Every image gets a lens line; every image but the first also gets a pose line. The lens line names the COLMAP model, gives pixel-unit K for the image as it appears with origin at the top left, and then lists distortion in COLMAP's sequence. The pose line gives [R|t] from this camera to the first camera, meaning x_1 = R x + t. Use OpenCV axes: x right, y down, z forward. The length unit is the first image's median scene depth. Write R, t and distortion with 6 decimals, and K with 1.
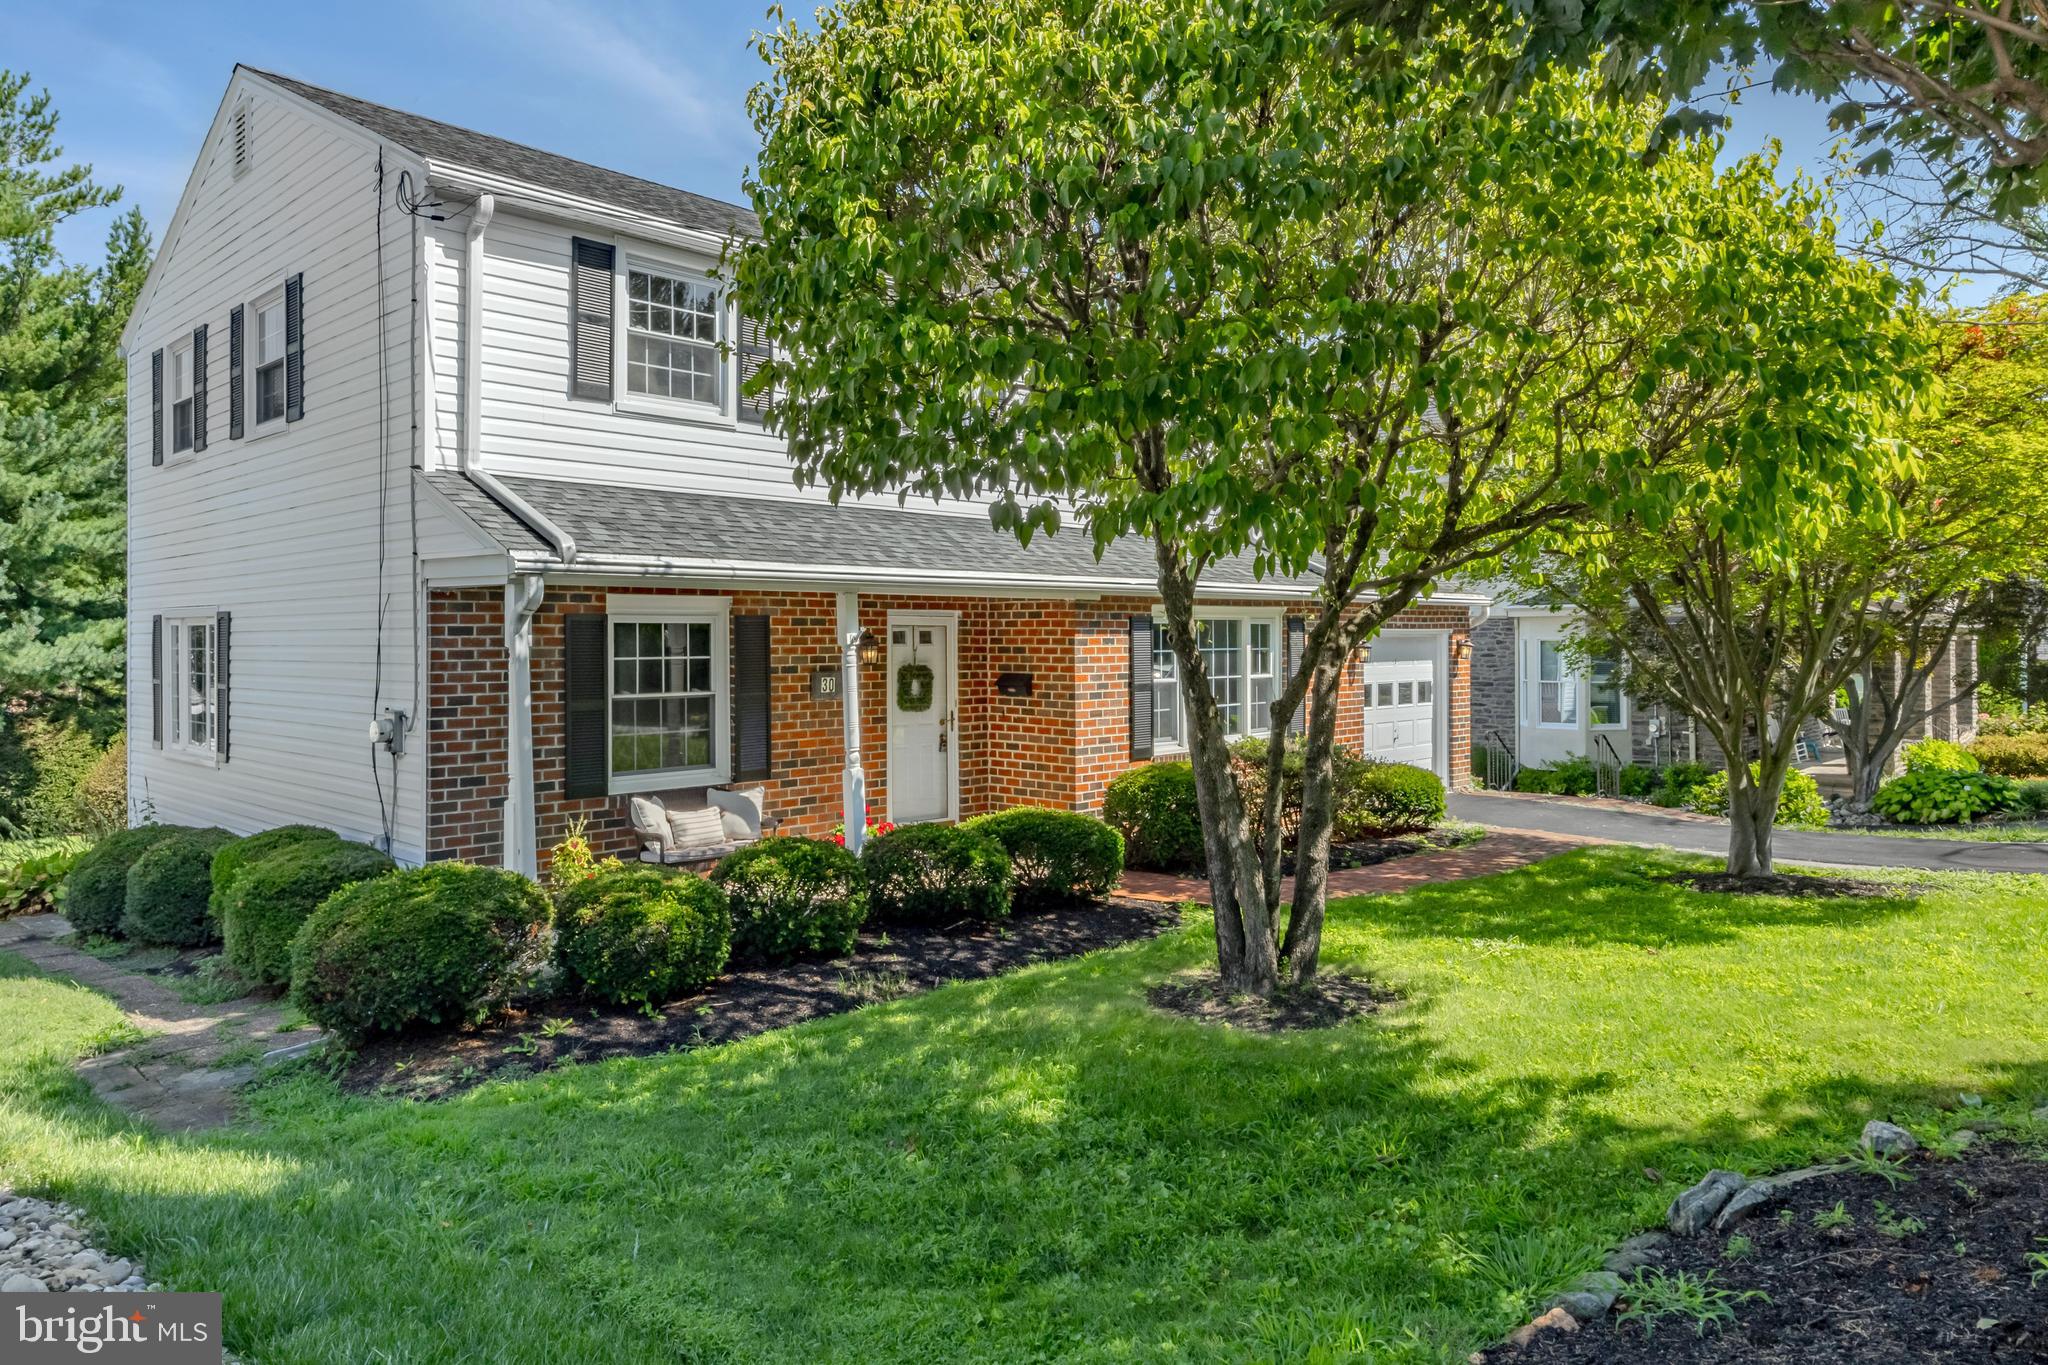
lens RADIAL K [[1294.3, 0, 1027.4], [0, 1294.3, 675.7], [0, 0, 1]] dist [-0.000130, 0.000962]
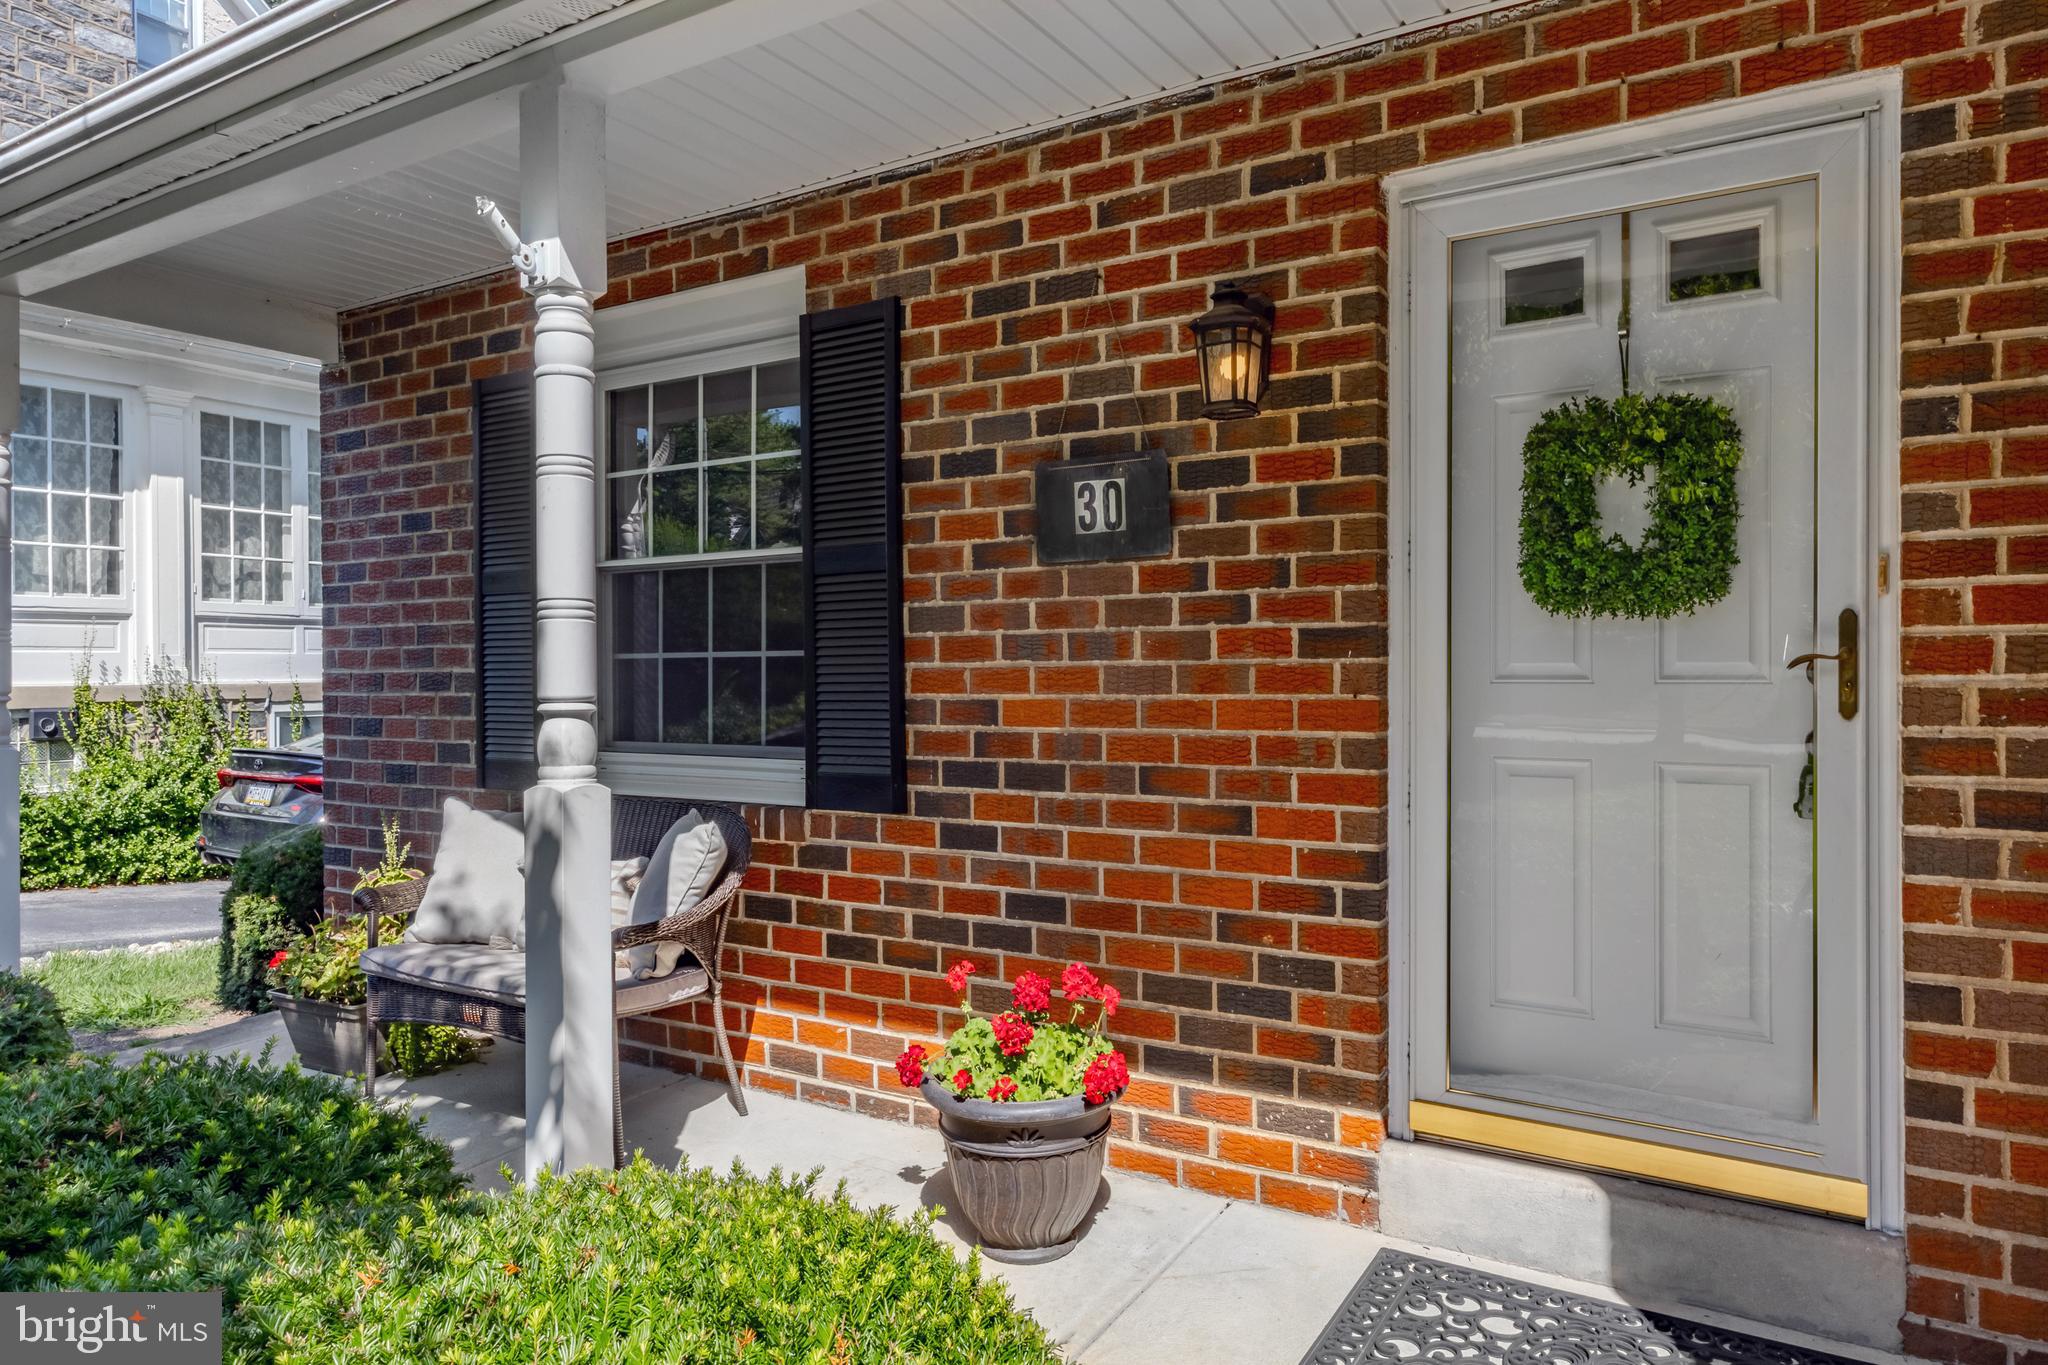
lens RADIAL K [[1294.3, 0, 1023.2], [0, 1294.3, 674.9], [0, 0, 1]] dist [-0.000130, 0.000962]
pose [[0.204863, 0.001715, -0.978789, 0.106285], [-0.026059, 0.999654, -0.003703, 0.041567], [0.978444, 0.026264, 0.204836, 0.861036]]
